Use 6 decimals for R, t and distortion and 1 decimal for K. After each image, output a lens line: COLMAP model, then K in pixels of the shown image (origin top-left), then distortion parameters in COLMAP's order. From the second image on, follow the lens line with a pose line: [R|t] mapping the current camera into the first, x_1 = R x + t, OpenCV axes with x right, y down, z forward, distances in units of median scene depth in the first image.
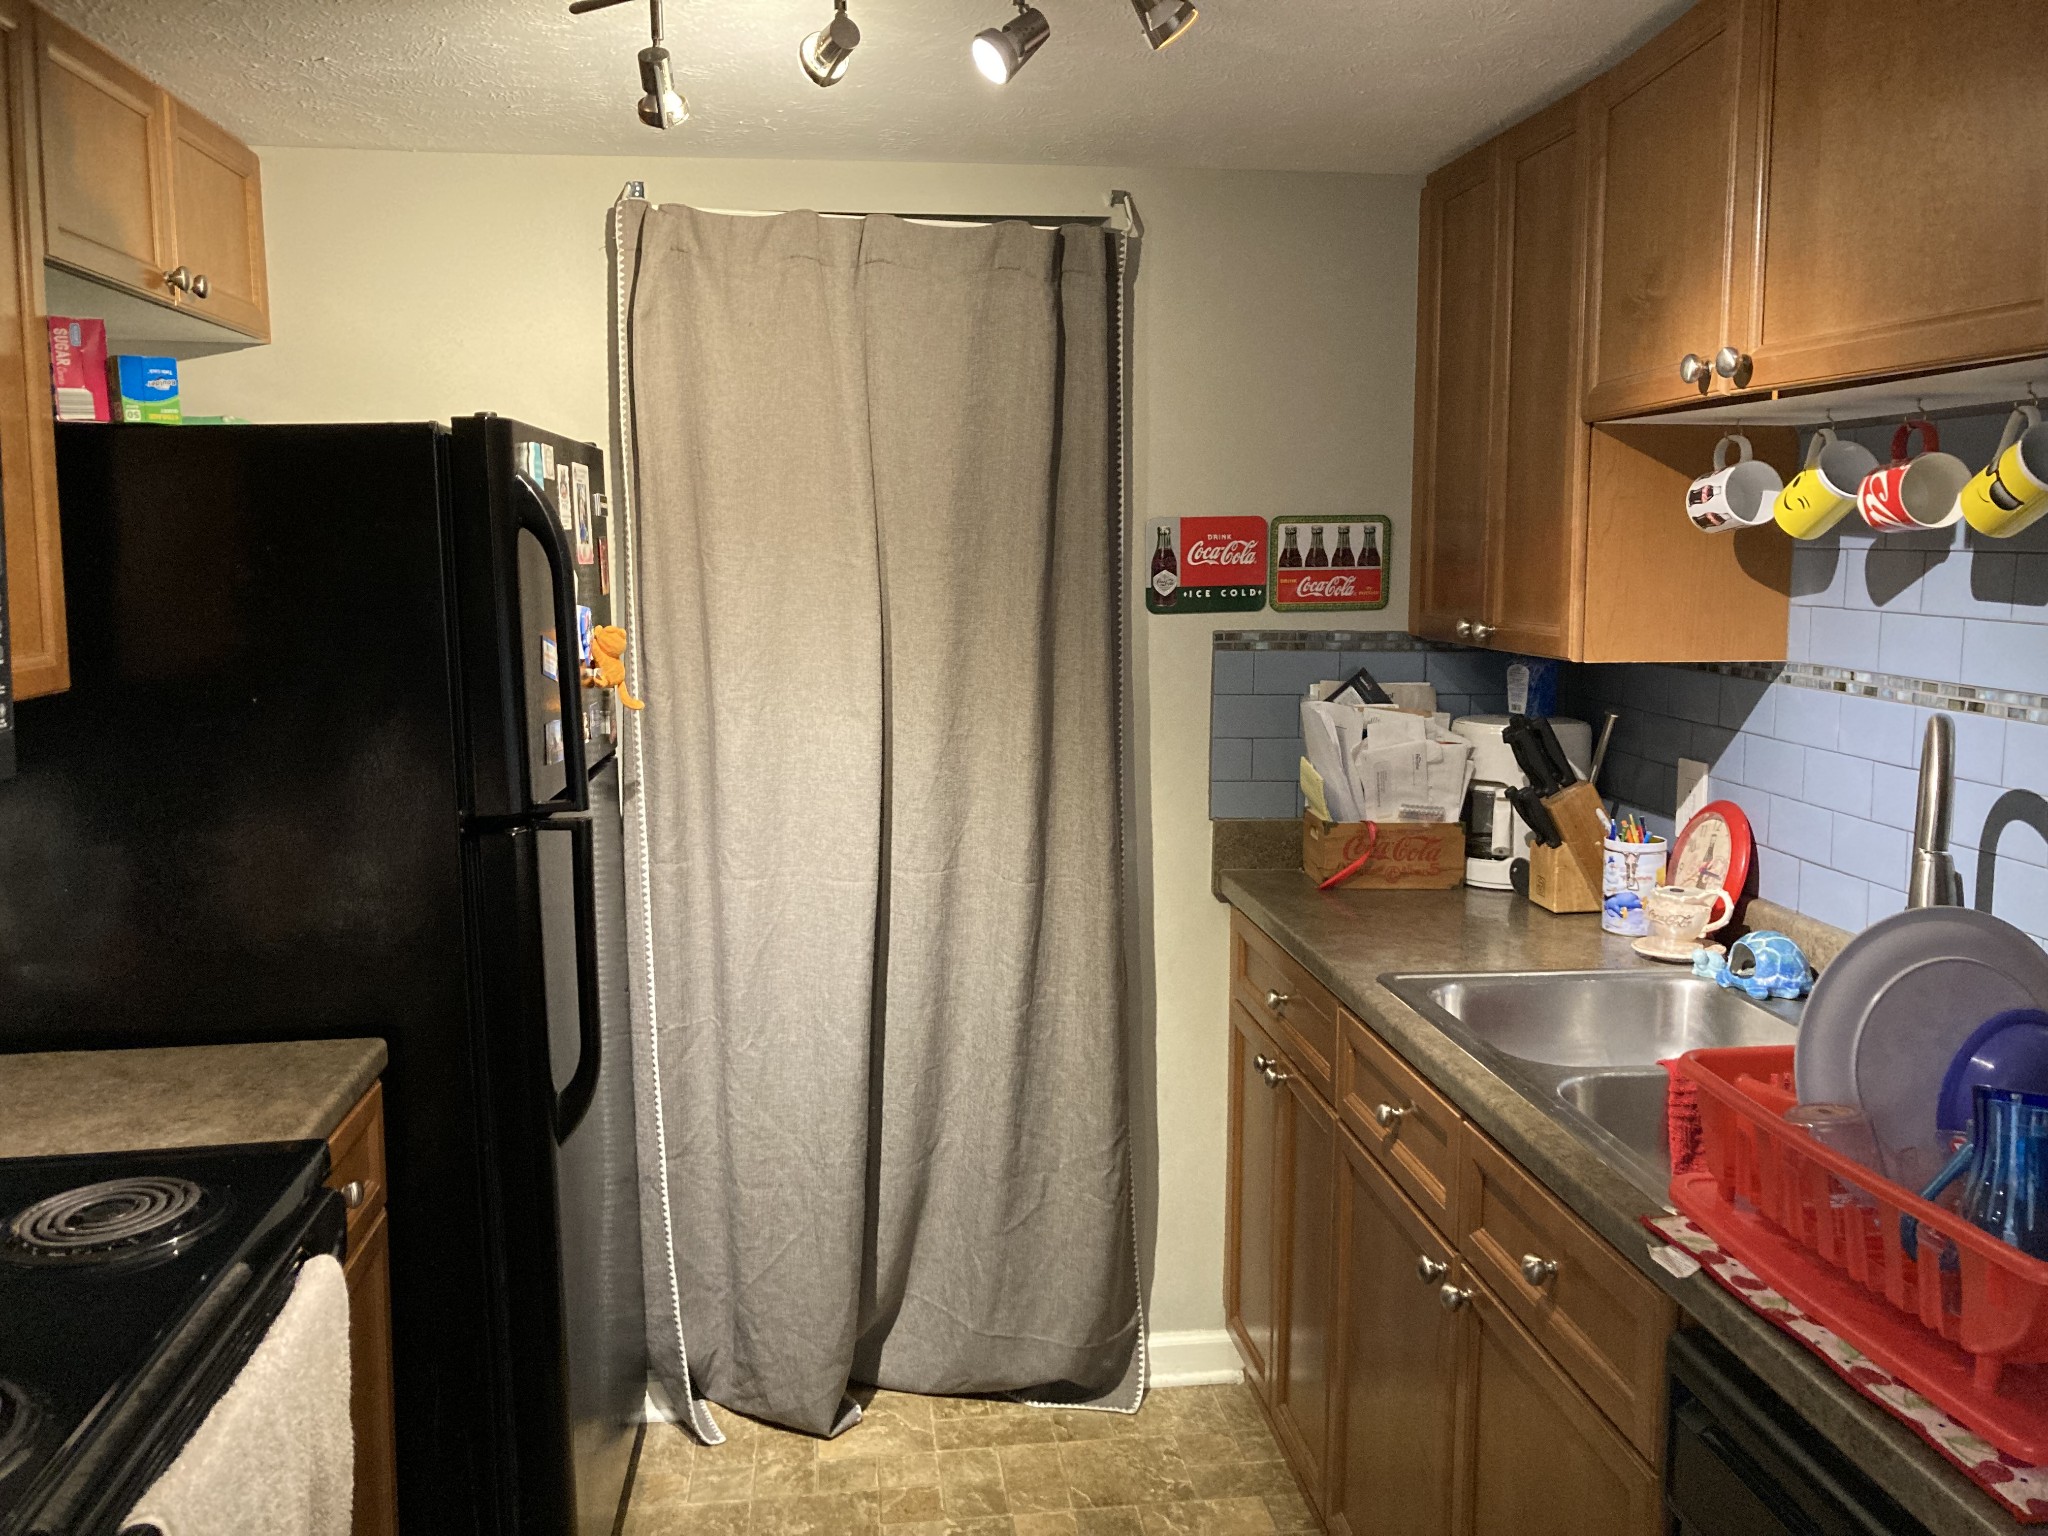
lens RADIAL K [[1640.1, 0, 1024.2], [0, 1640.1, 687.7], [0, 0, 1]] dist [0.029095, -0.026600]
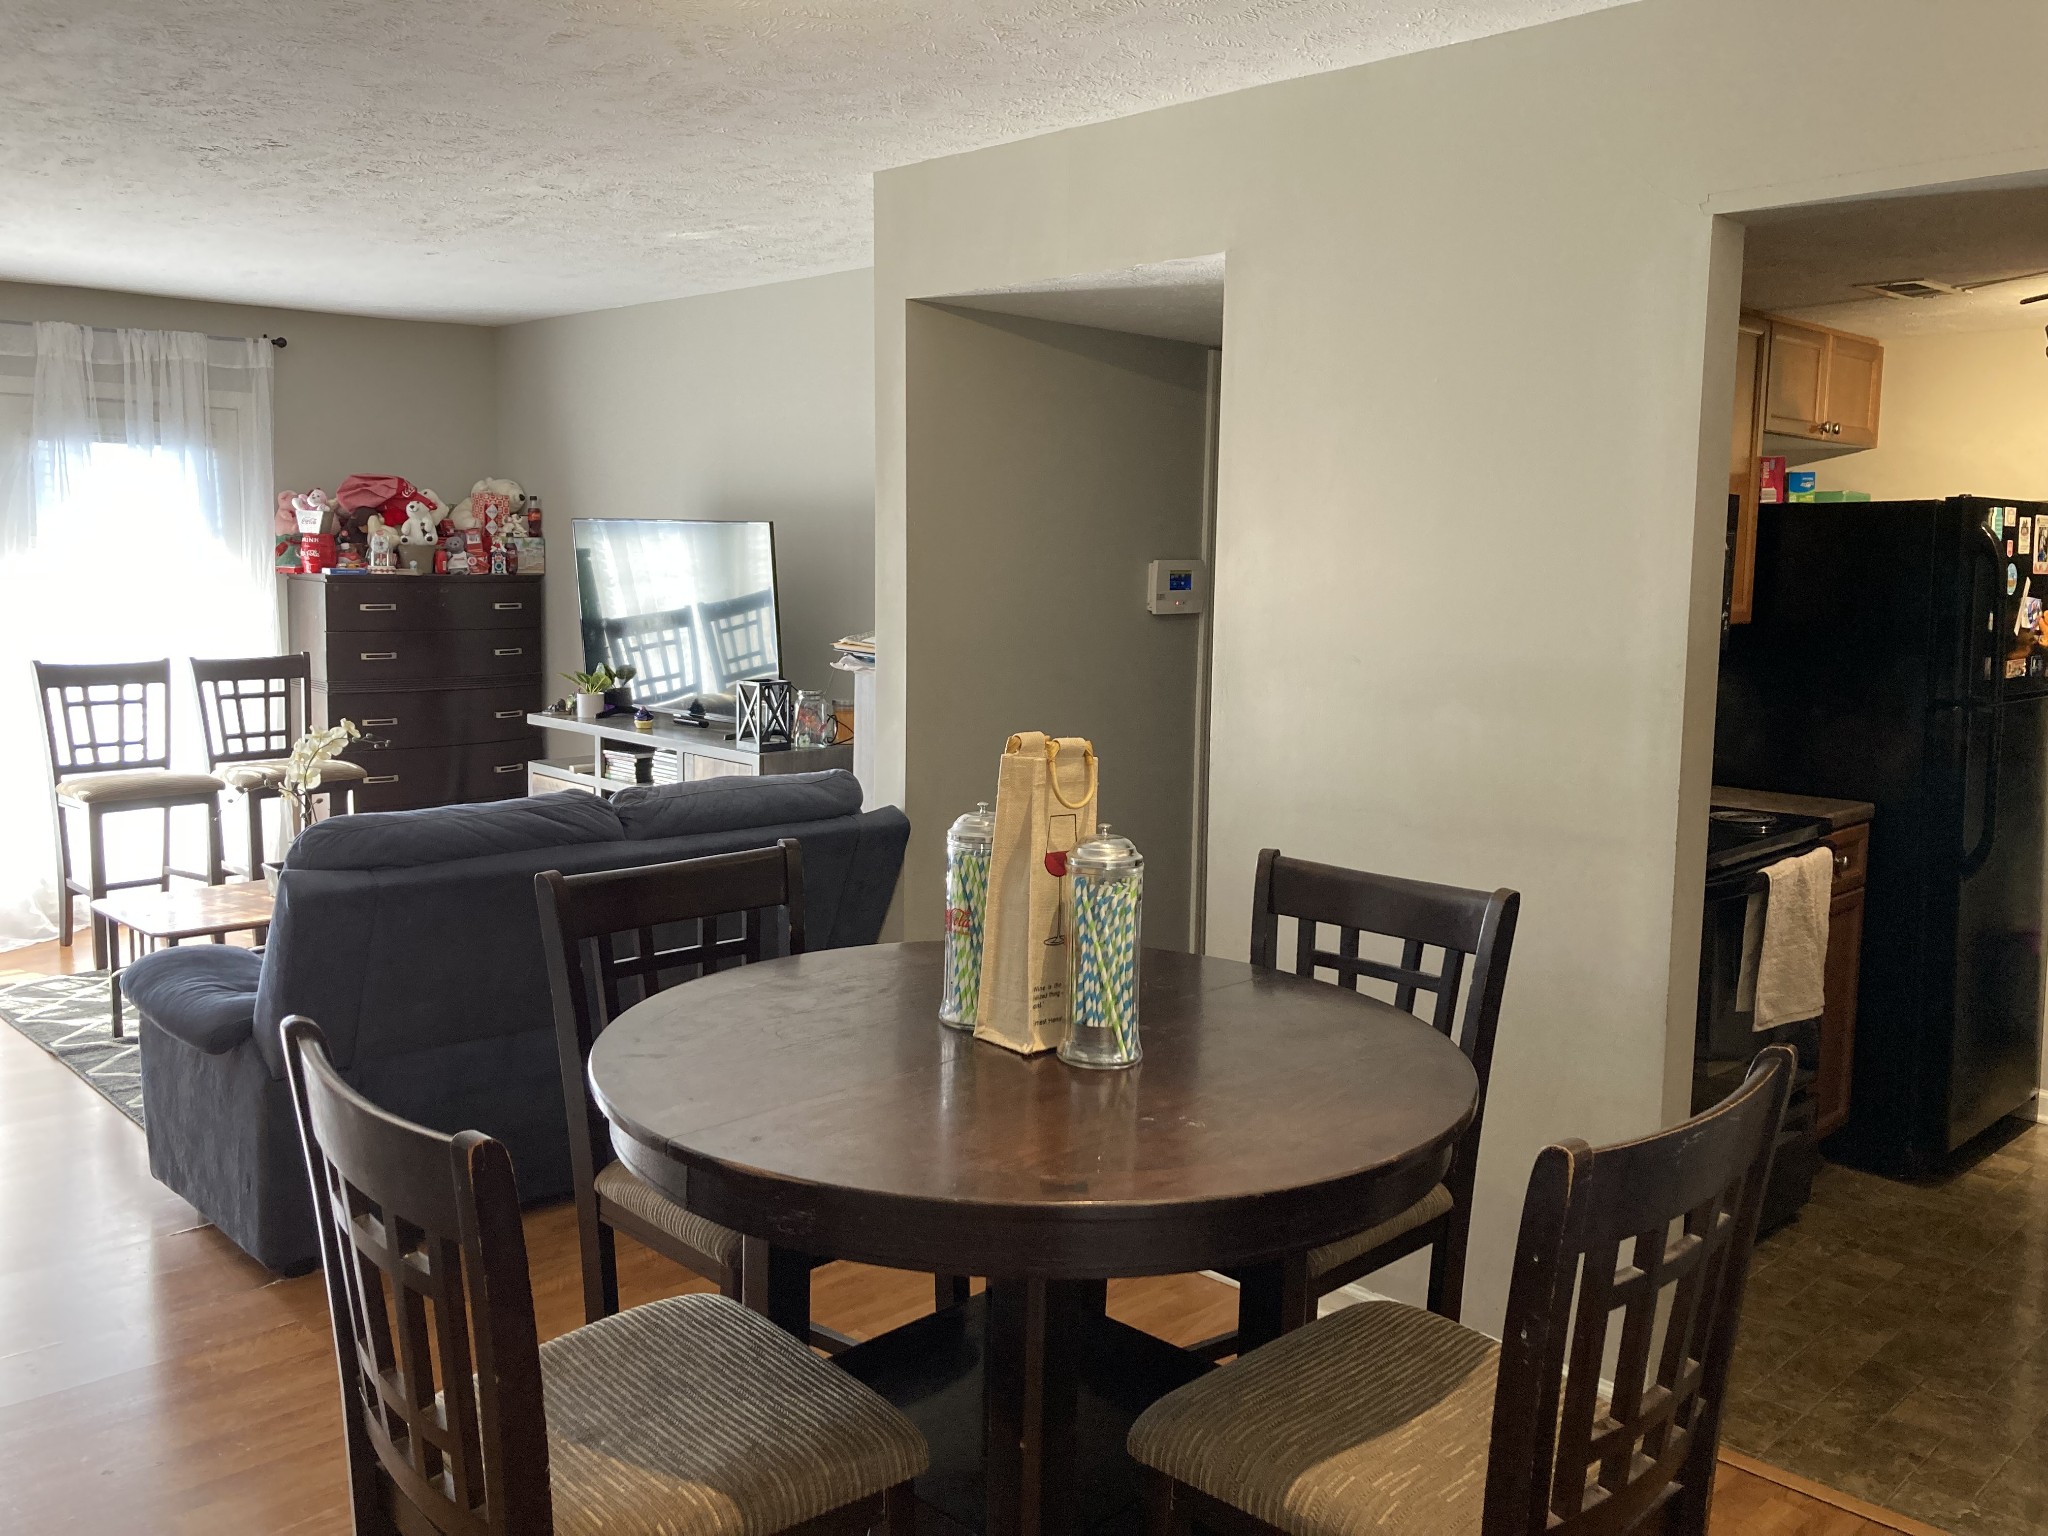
lens RADIAL K [[1640.1, 0, 1024.2], [0, 1640.1, 687.7], [0, 0, 1]] dist [0.029095, -0.026600]
pose [[0.588783, 0.087424, -0.803549, 0.446336], [-0.089542, 0.995069, 0.042651, 0.057526], [0.803316, 0.046839, 0.593708, -0.773260]]
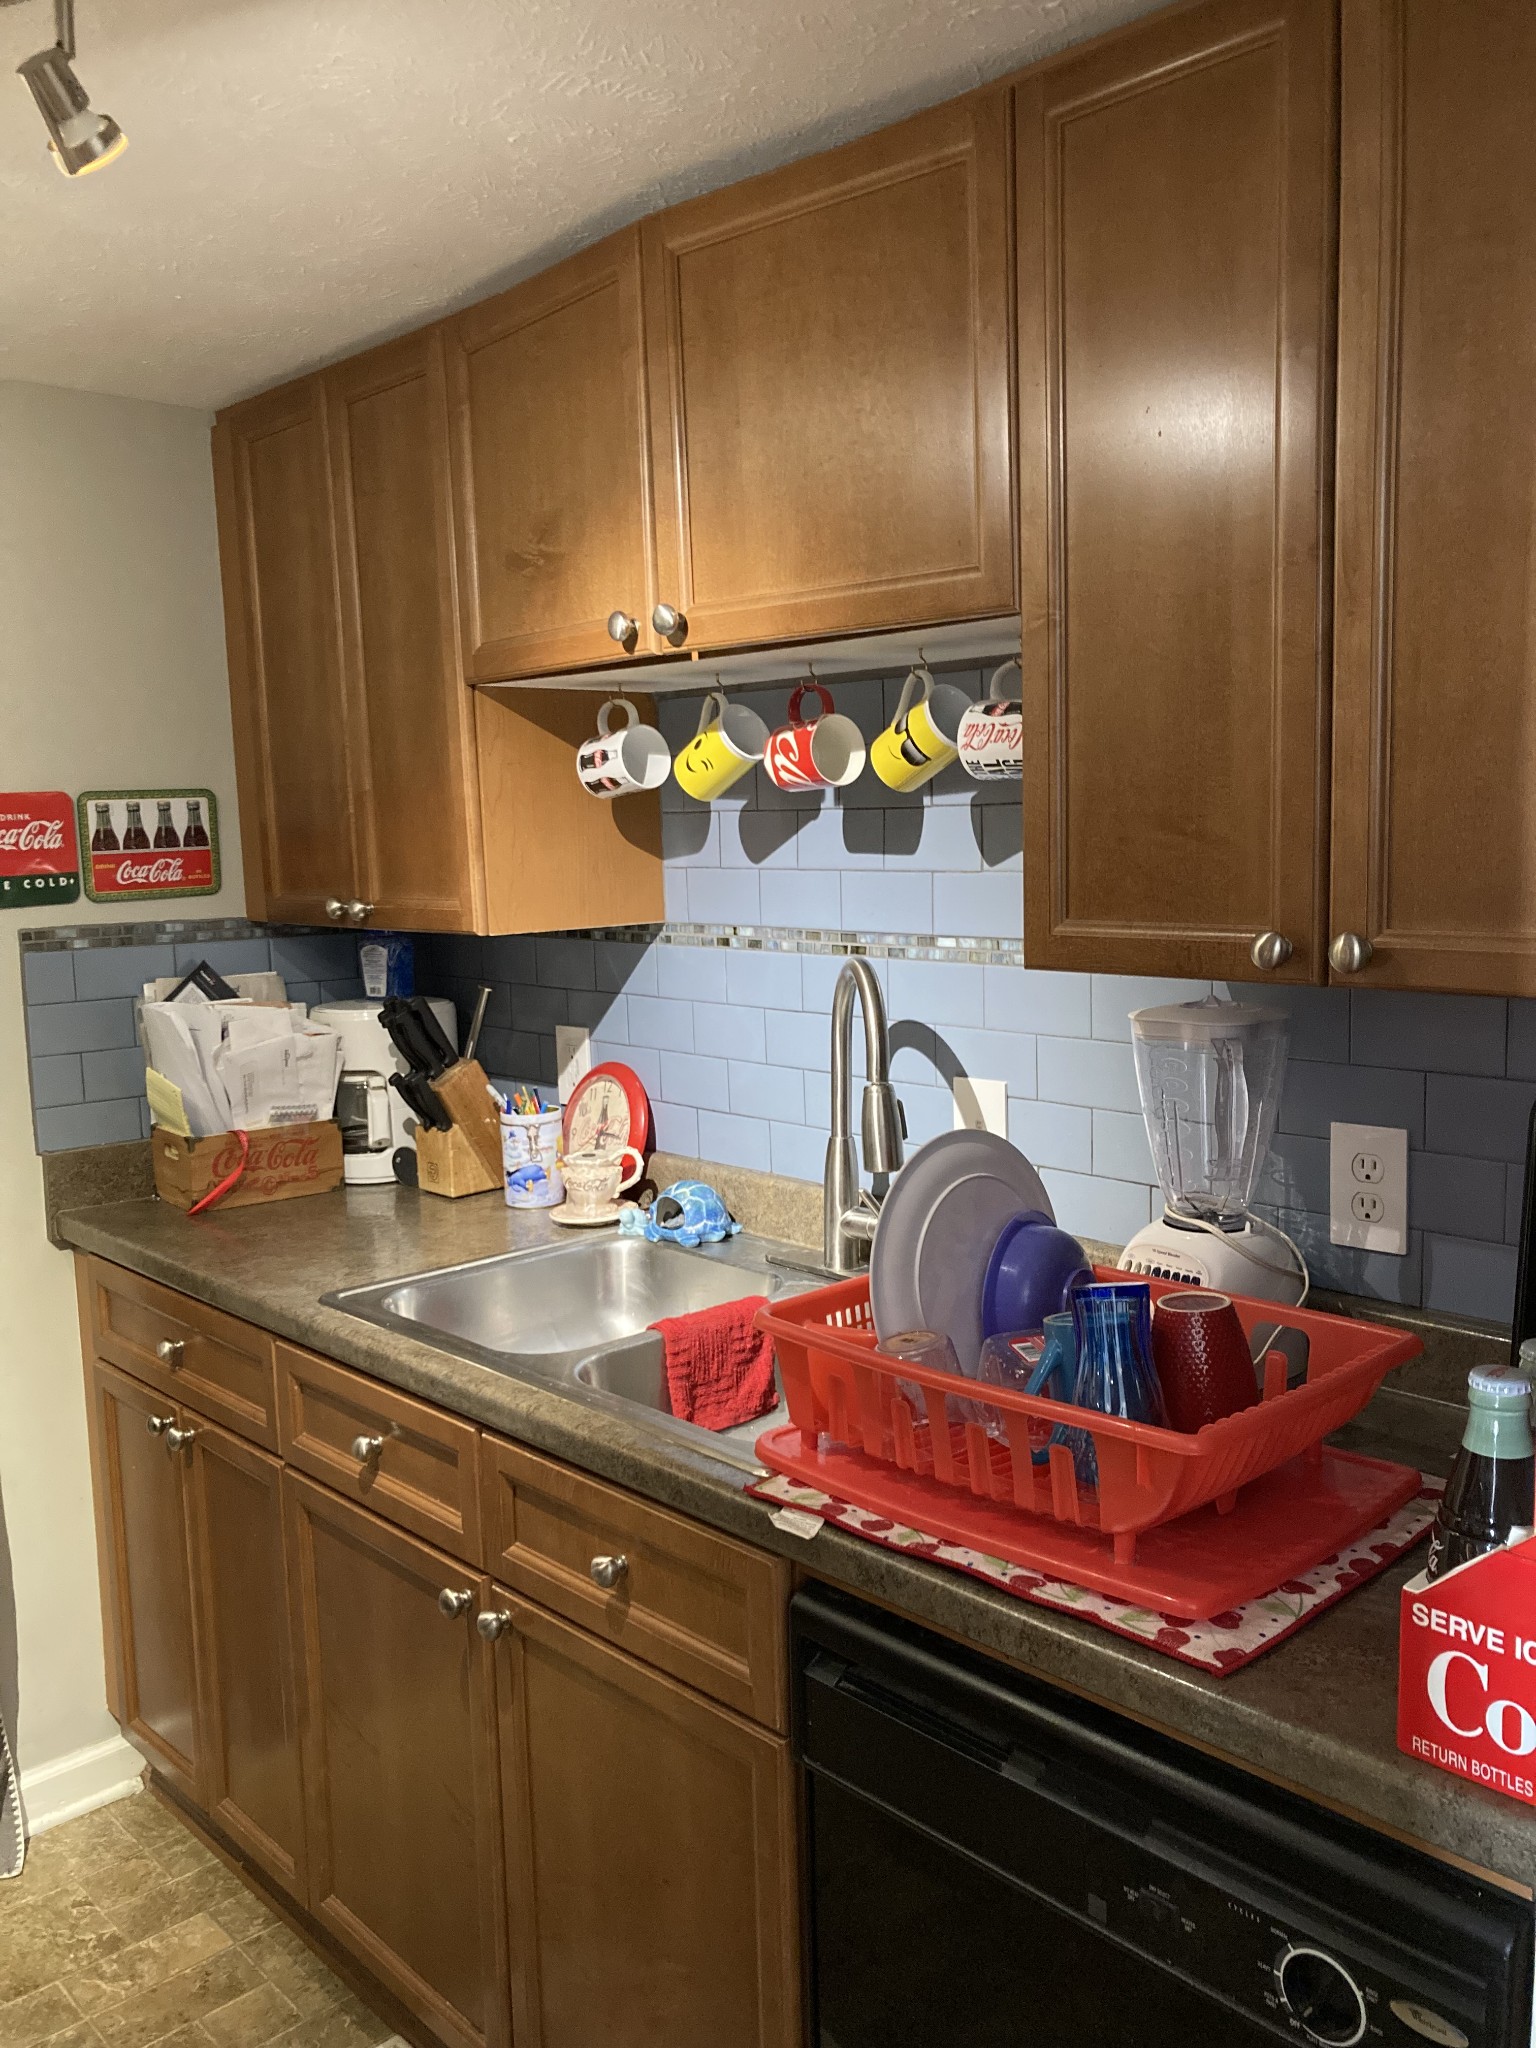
lens RADIAL K [[1640.1, 0, 768.0], [0, 1640.1, 1024.0], [0, 0, 1]] dist [0.029095, -0.026600]
pose [[0.801492, -0.096169, 0.590222, -0.108180], [0.079438, 0.995359, 0.054309, -0.002912], [-0.592705, 0.003358, 0.805412, 0.136267]]
